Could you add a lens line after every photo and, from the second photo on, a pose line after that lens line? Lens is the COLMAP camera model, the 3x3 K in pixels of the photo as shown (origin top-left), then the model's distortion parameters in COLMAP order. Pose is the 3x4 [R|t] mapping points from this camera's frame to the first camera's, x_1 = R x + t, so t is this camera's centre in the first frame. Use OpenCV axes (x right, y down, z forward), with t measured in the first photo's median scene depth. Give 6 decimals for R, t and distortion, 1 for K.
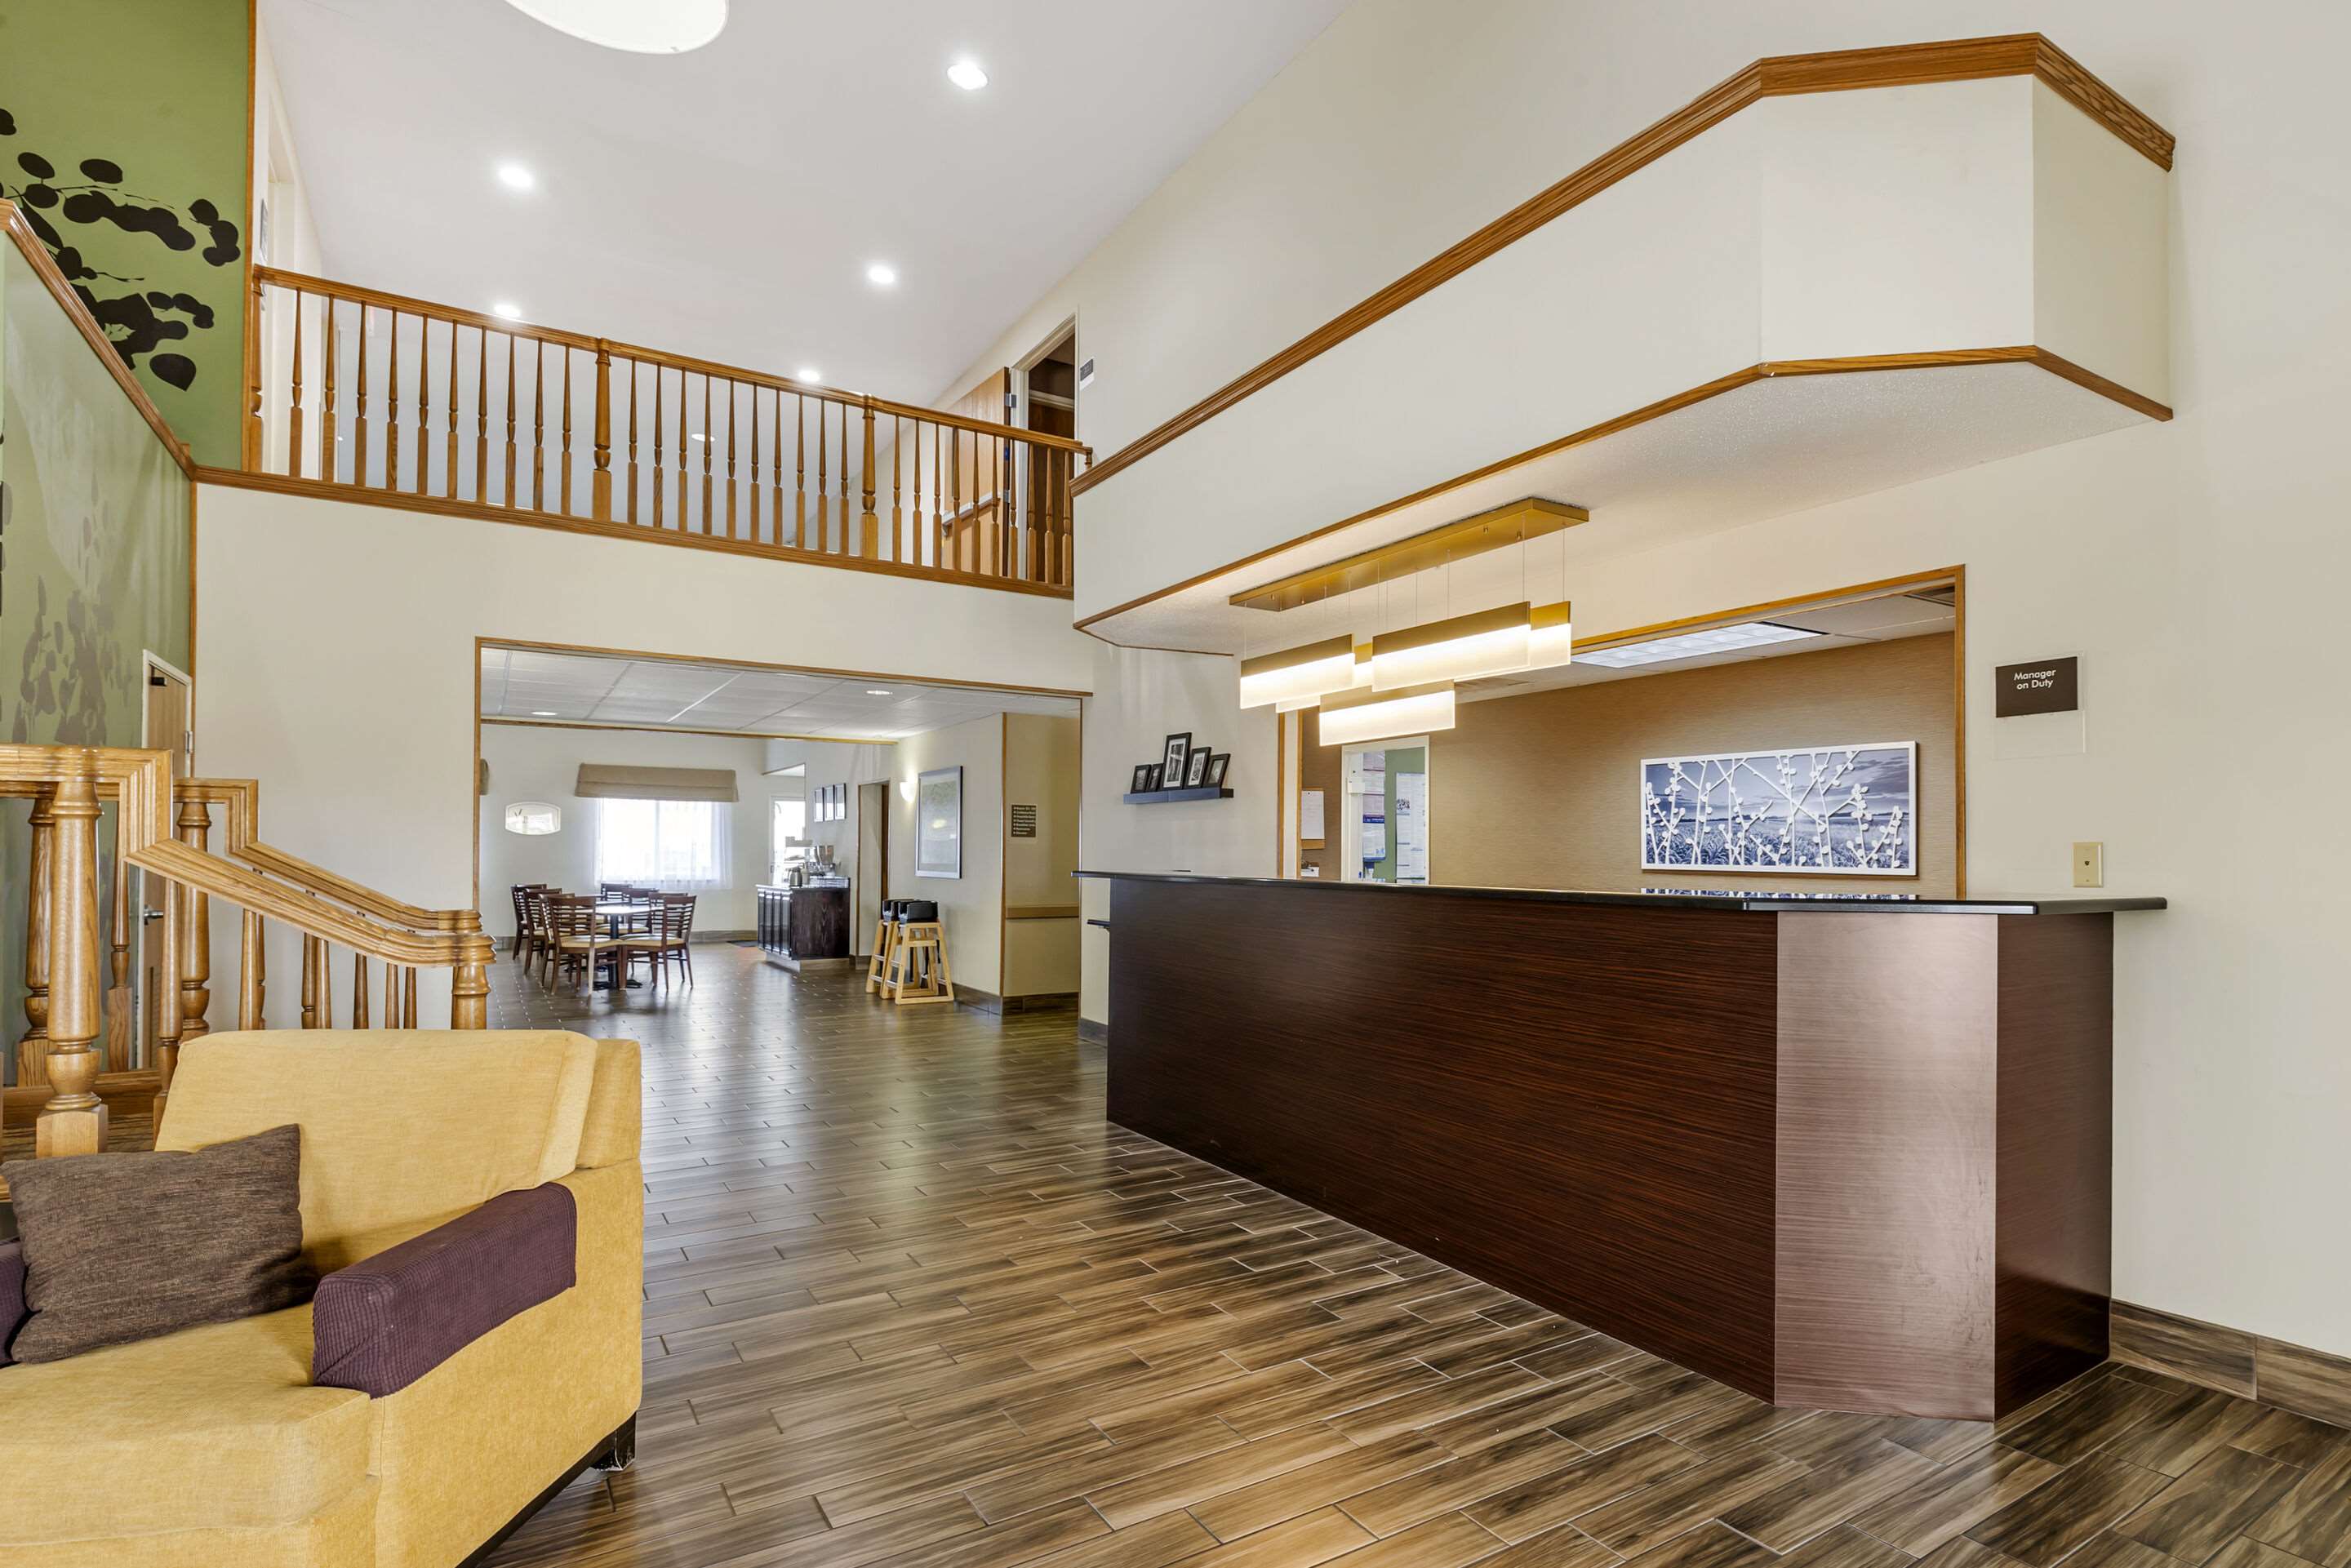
lens RADIAL K [[1199.0, 0, 1276.7], [0, 1199.0, 852.6], [0, 0, 1]] dist [-0.011946, 0.003564]
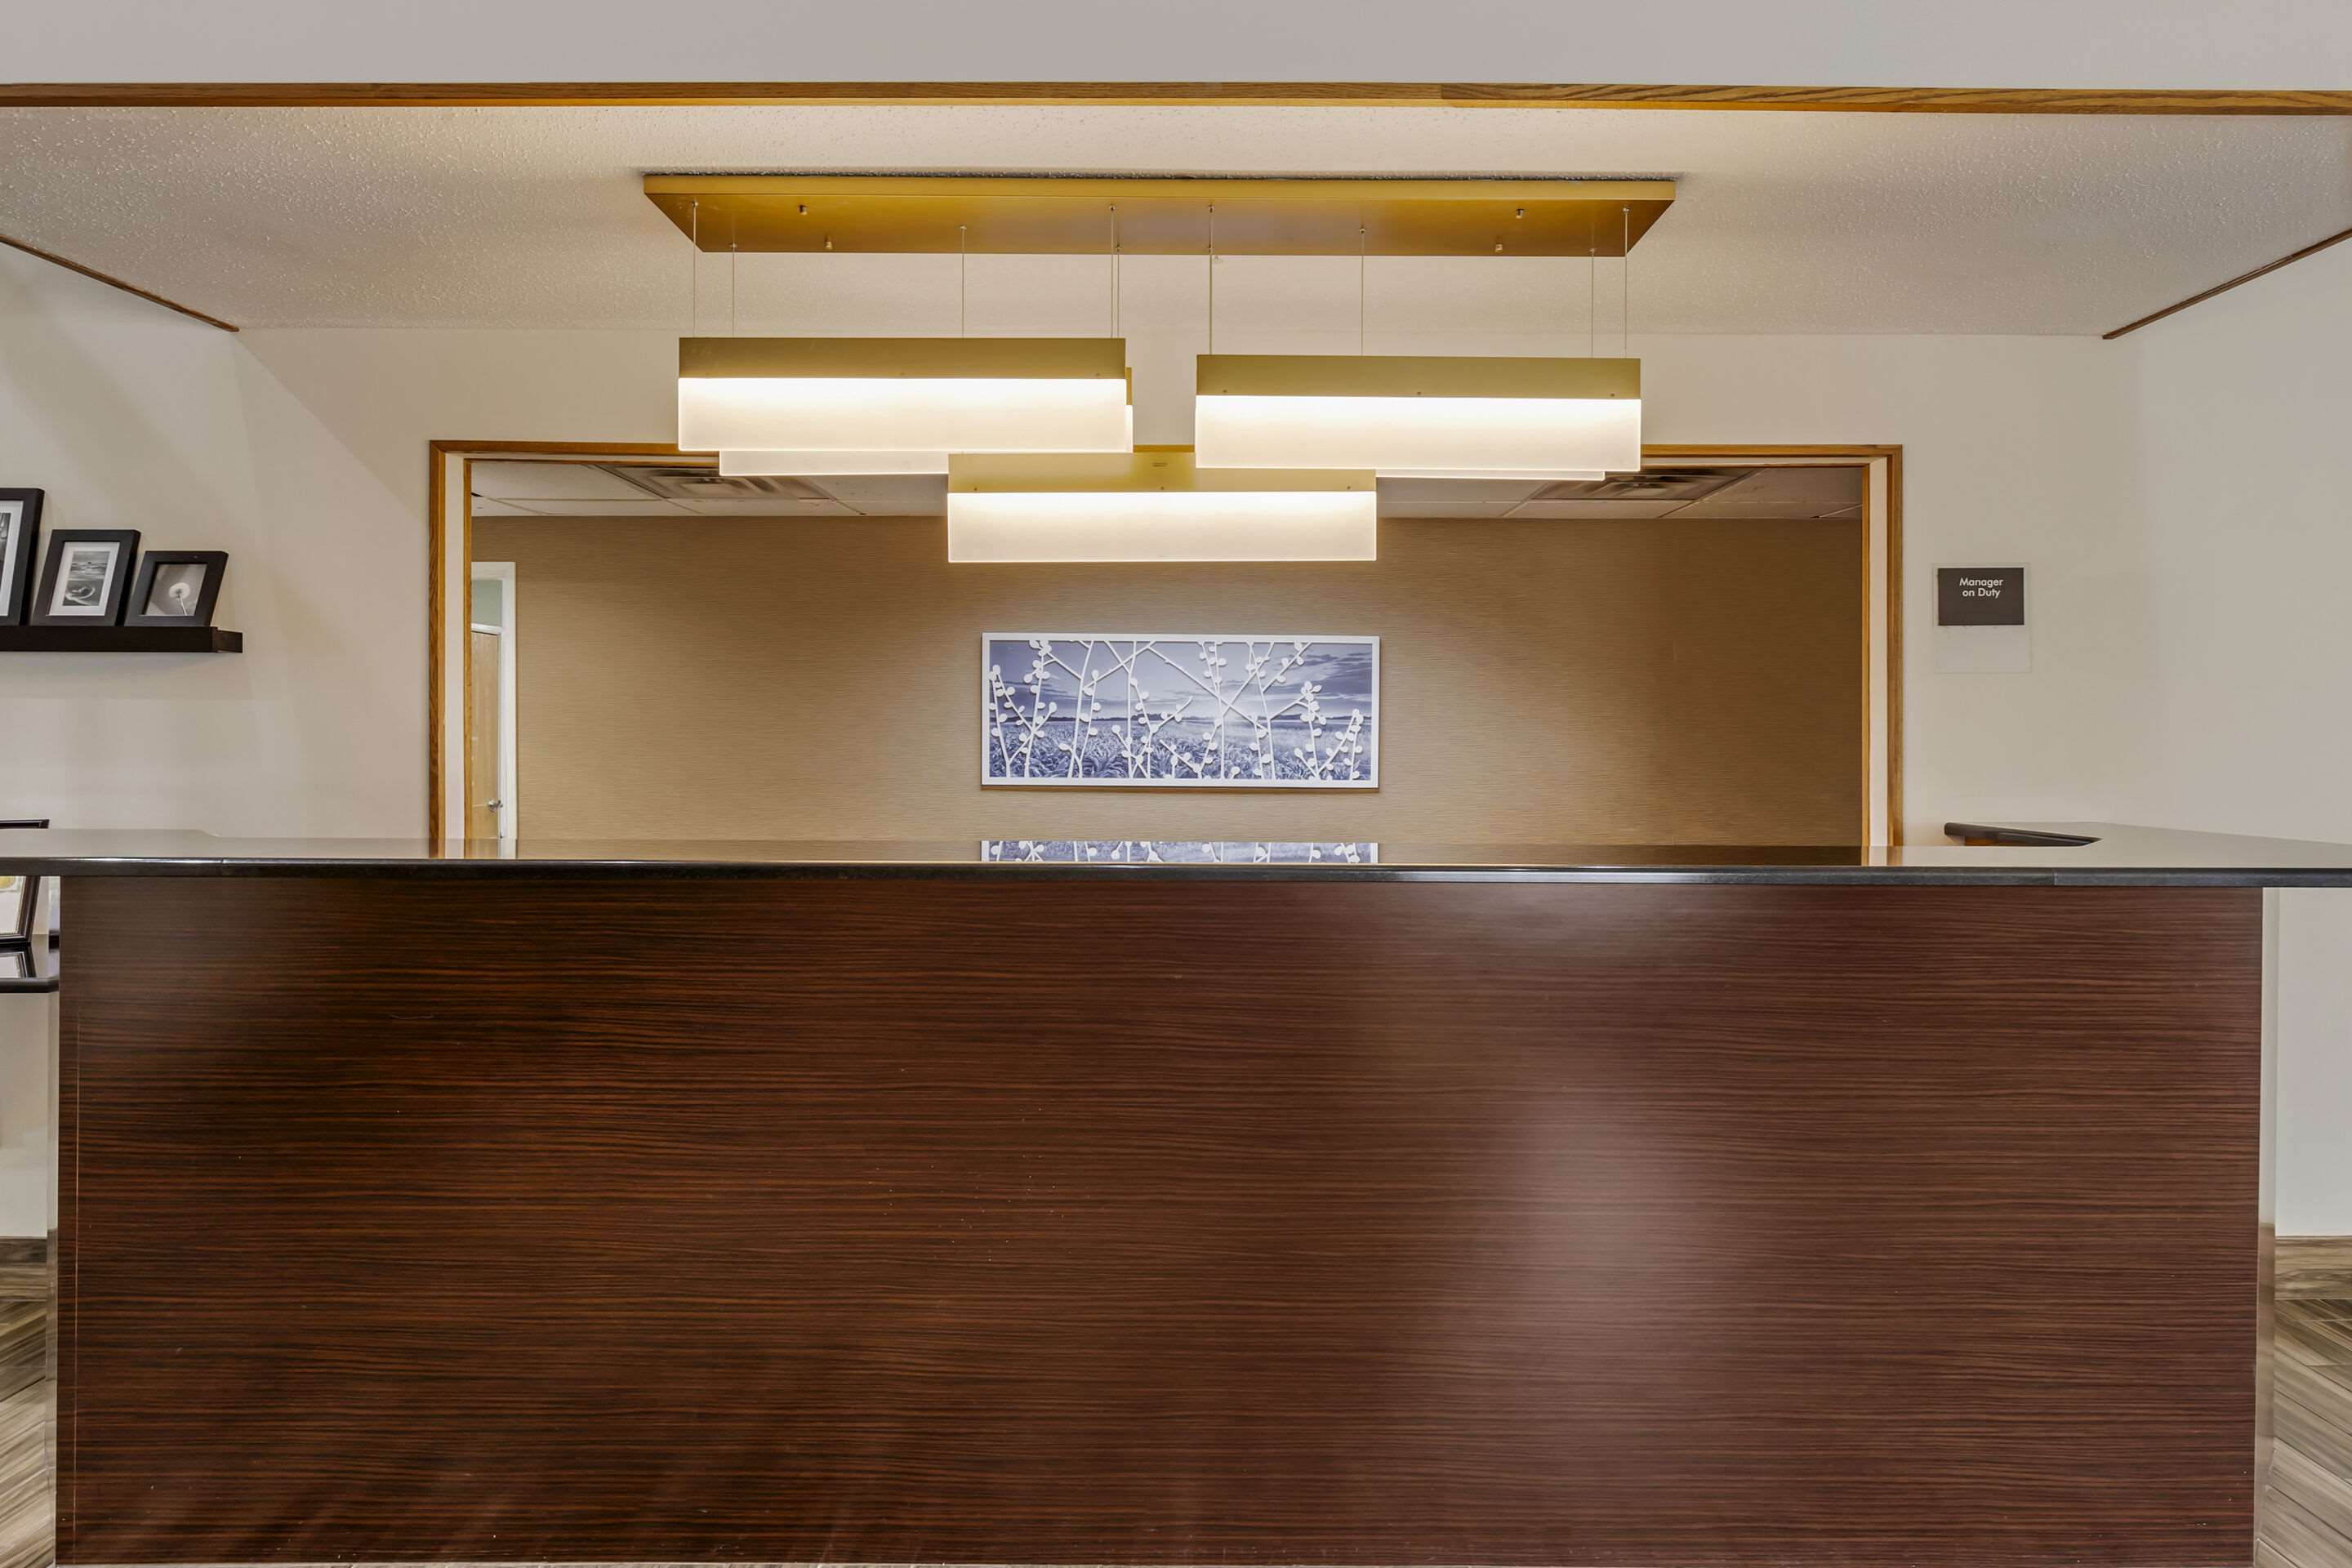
lens RADIAL K [[1199.6, 0, 1180.2], [0, 1199.6, 759.3], [0, 0, 1]] dist [-0.011946, 0.003564]
pose [[0.553655, -0.017268, 0.832567, -0.263515], [0.000318, 0.999789, 0.020524, -0.018735], [-0.832746, -0.011098, 0.553544, 0.572045]]
